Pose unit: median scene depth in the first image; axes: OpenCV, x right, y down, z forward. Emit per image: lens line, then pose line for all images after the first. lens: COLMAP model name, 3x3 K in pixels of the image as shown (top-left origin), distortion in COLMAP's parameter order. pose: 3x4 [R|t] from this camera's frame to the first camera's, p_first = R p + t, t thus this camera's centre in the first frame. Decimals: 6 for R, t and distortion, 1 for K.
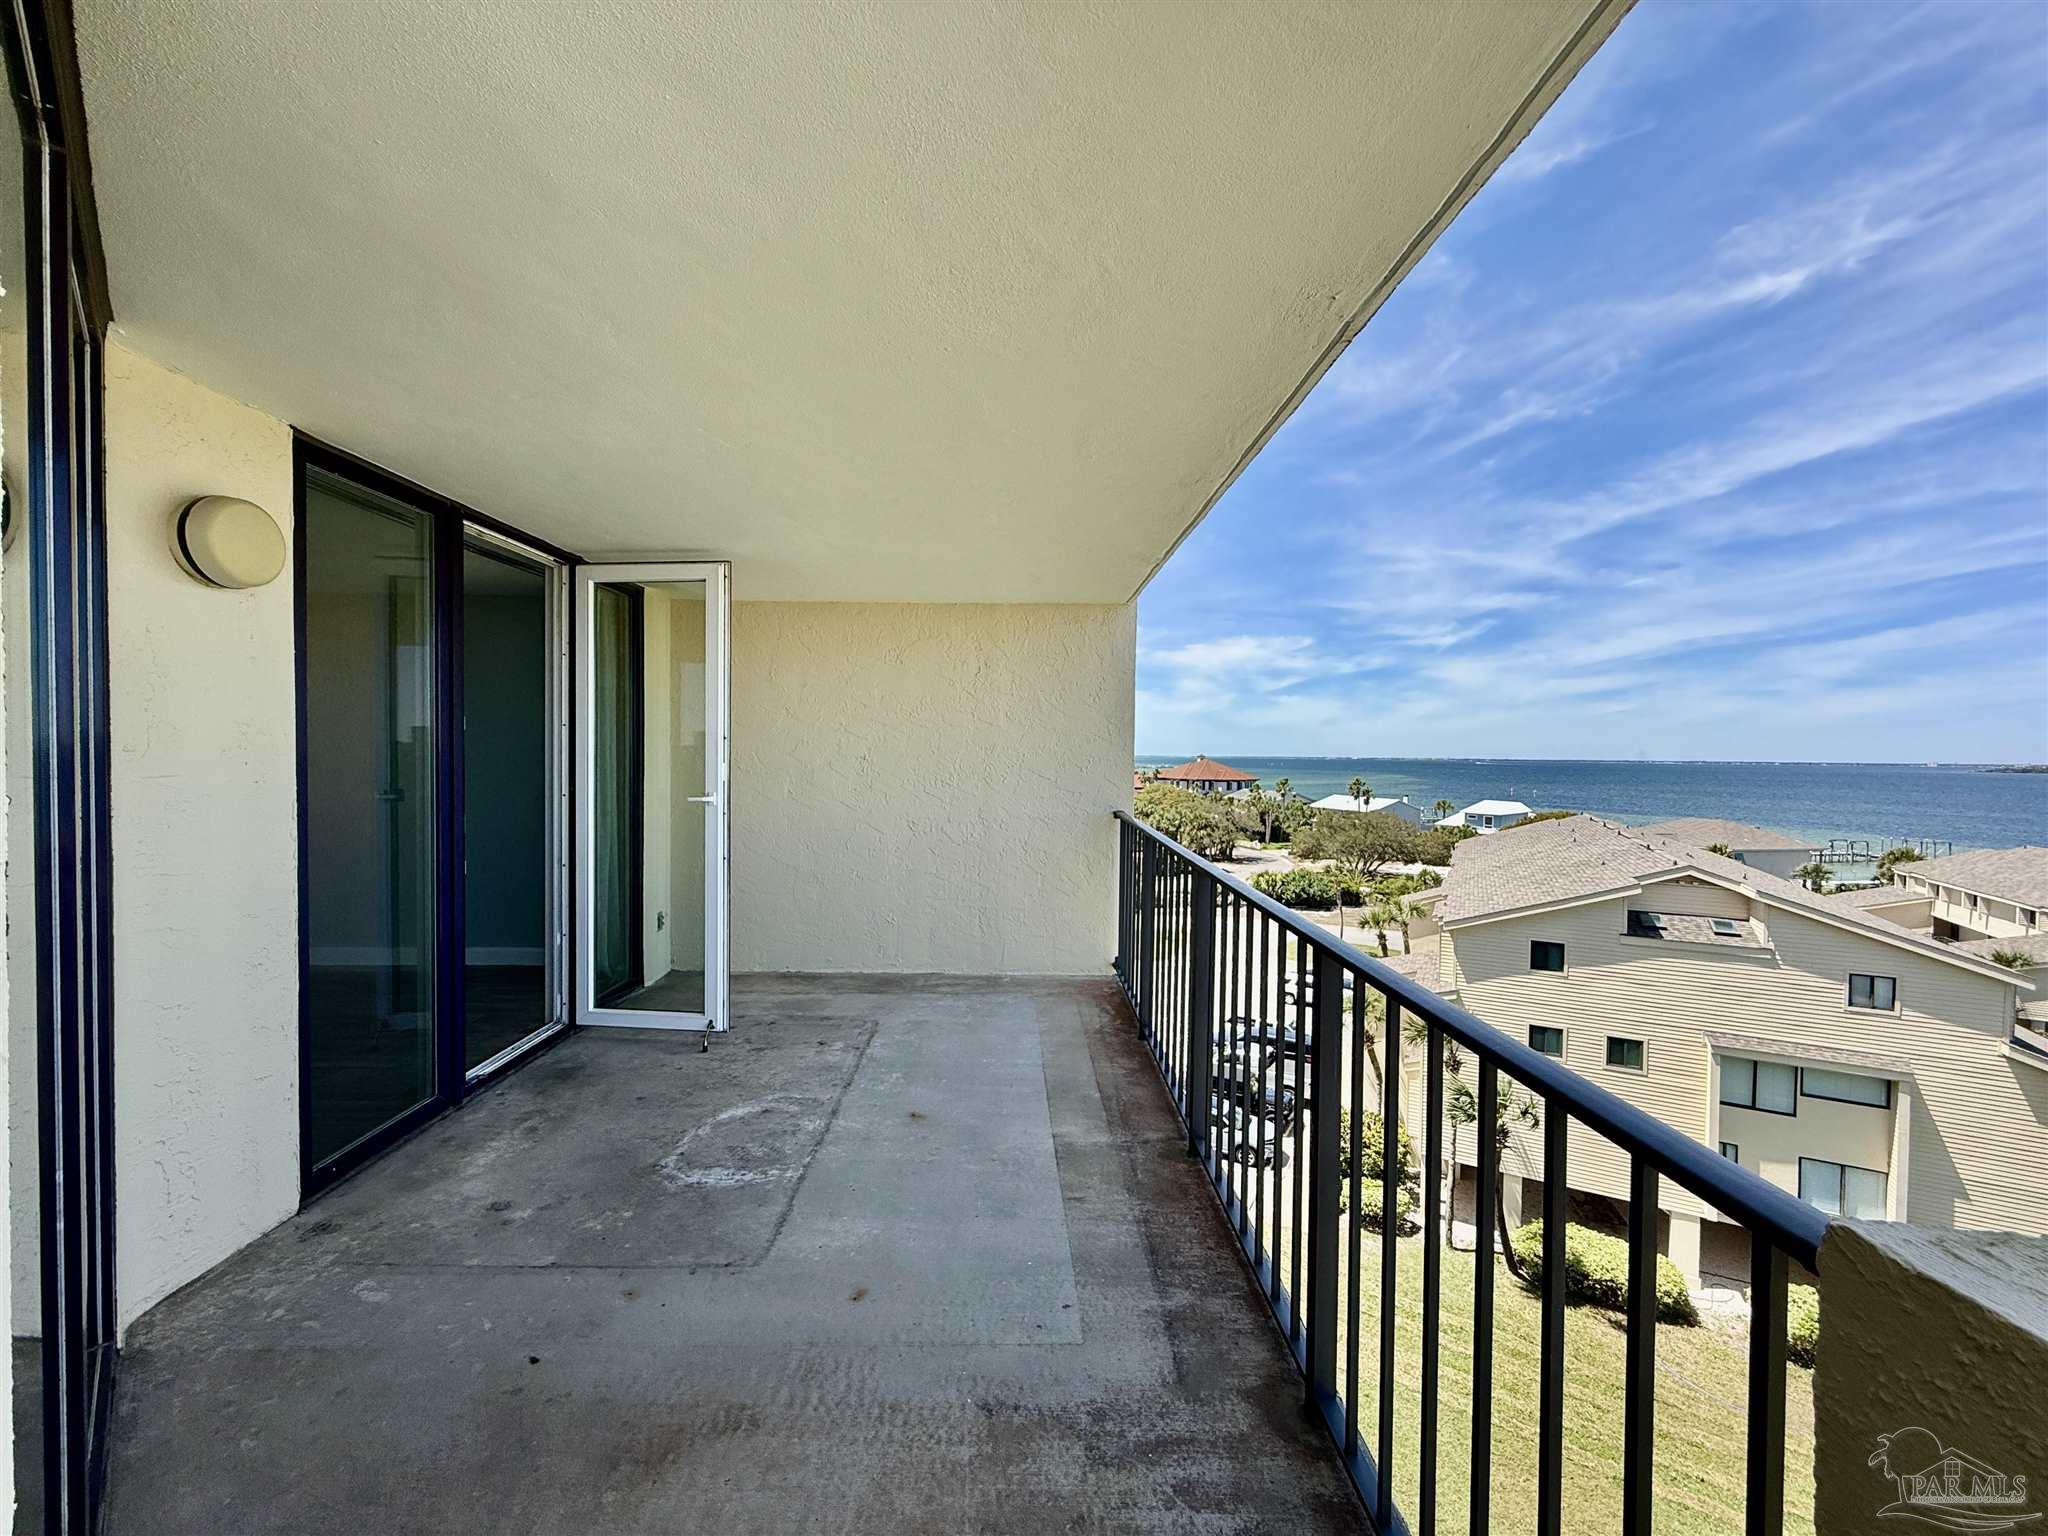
lens RADIAL K [[814.4, 0, 1023.5], [0, 814.4, 767.3], [0, 0, 1]] dist [0.000323, -0.000330]
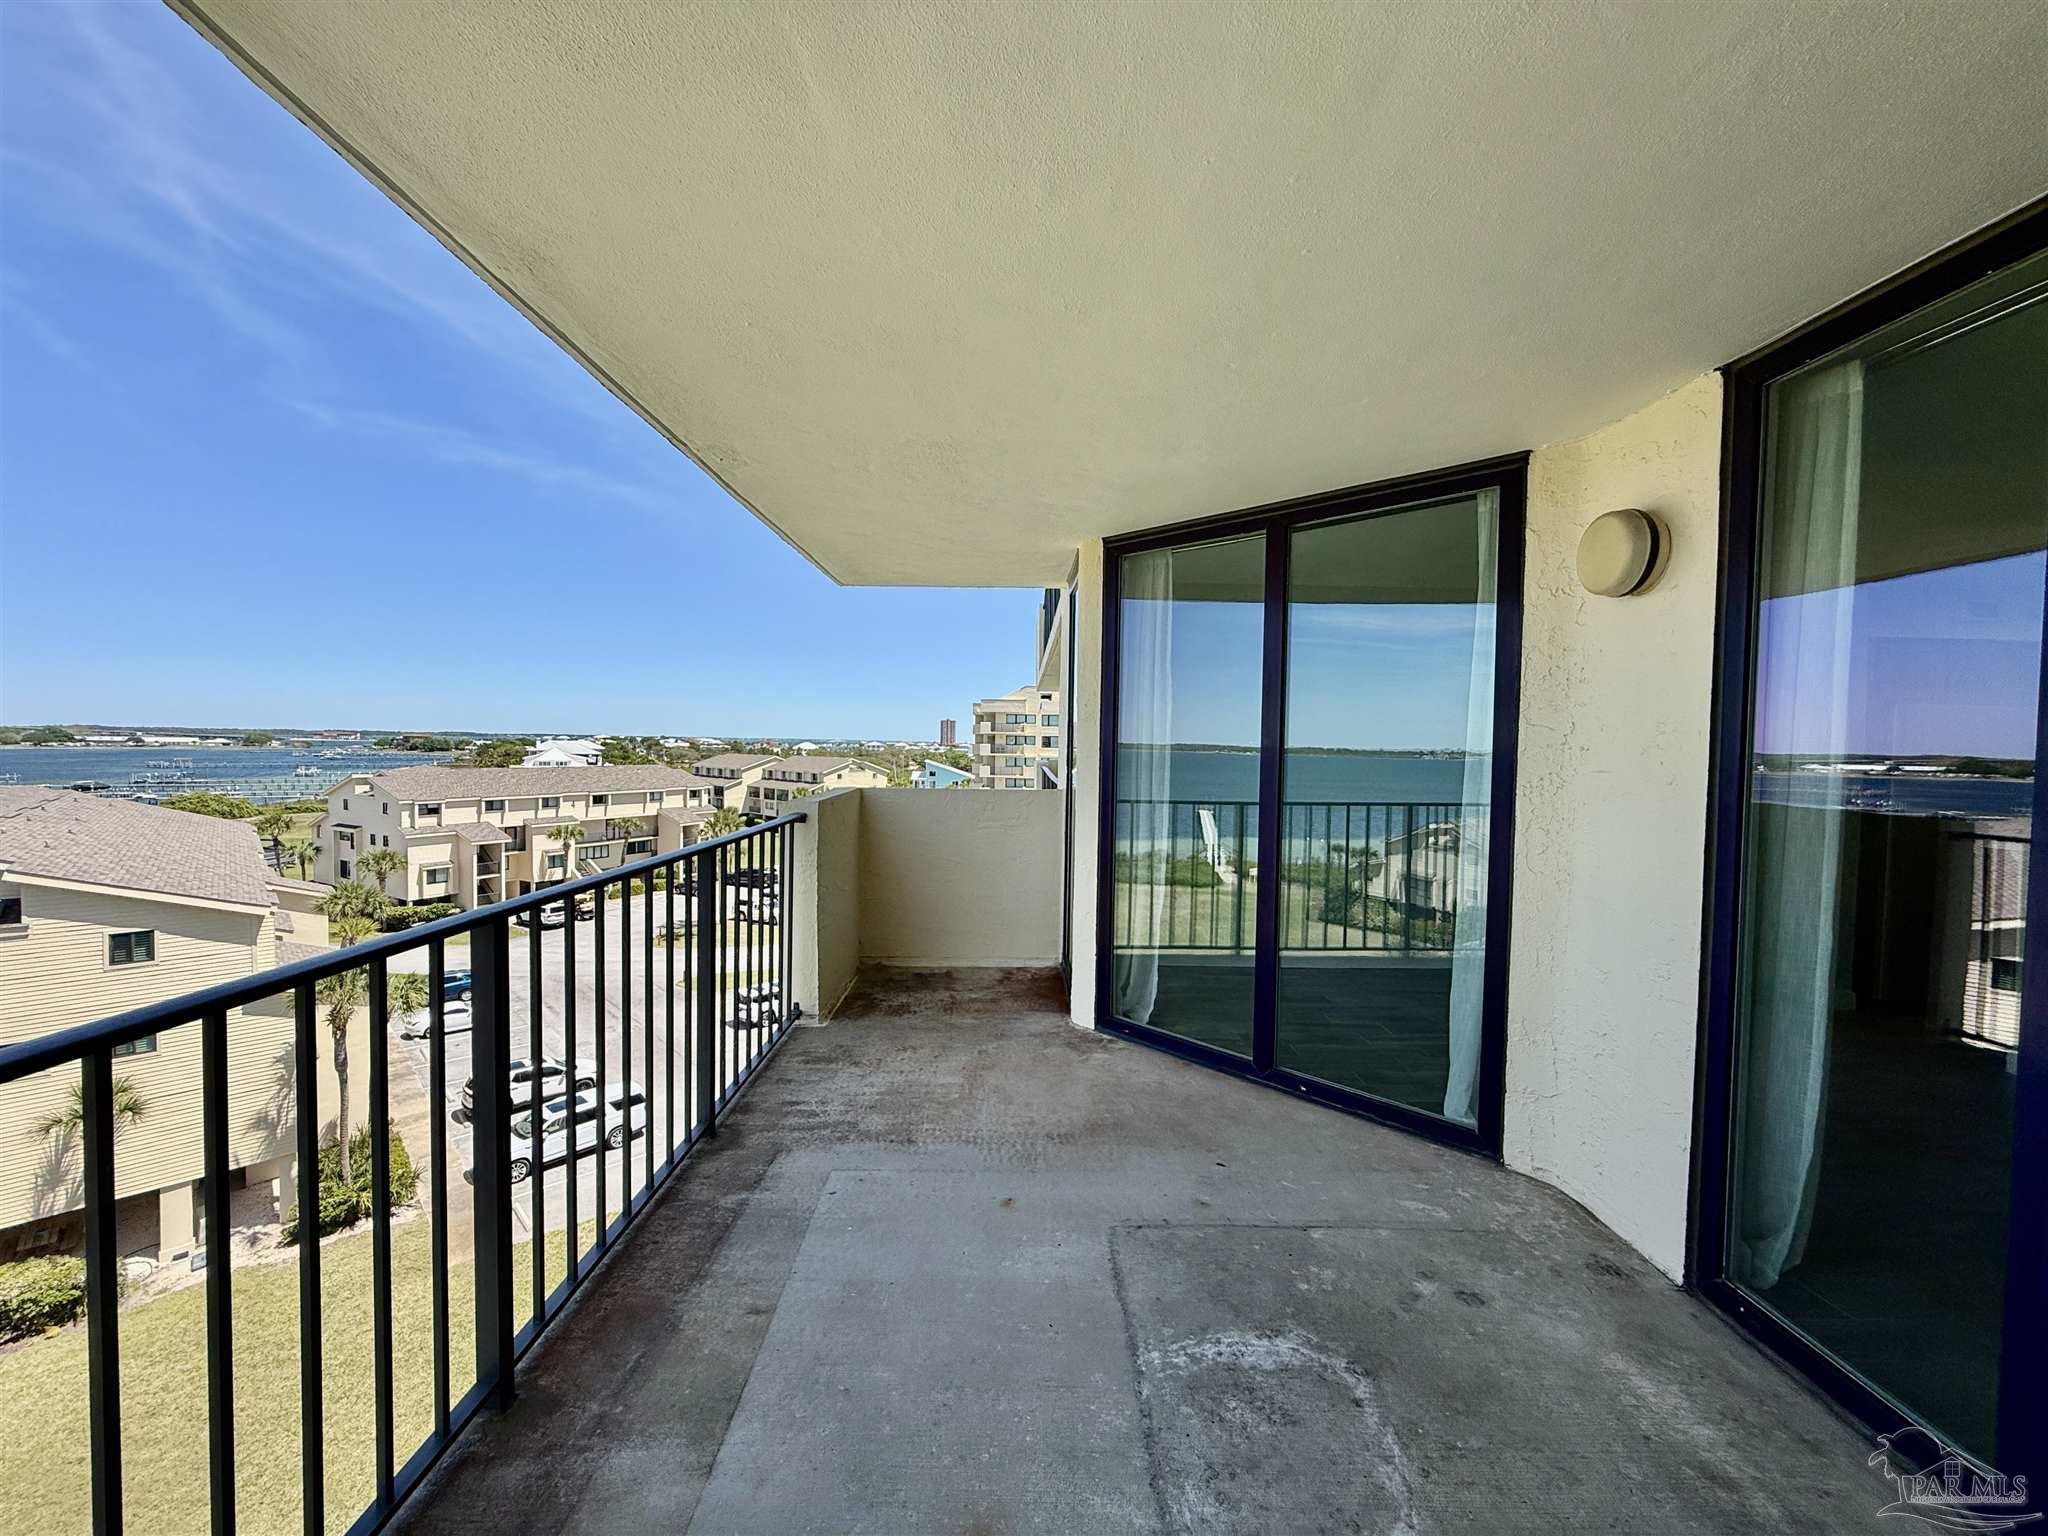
lens RADIAL K [[814.4, 0, 1023.5], [0, 814.4, 767.3], [0, 0, 1]] dist [0.000323, -0.000330]
pose [[-0.999652, -0.024573, 0.009590, -0.189280], [-0.024075, 0.998511, 0.048944, -0.026685], [-0.010779, 0.048696, -0.998755, 1.829487]]
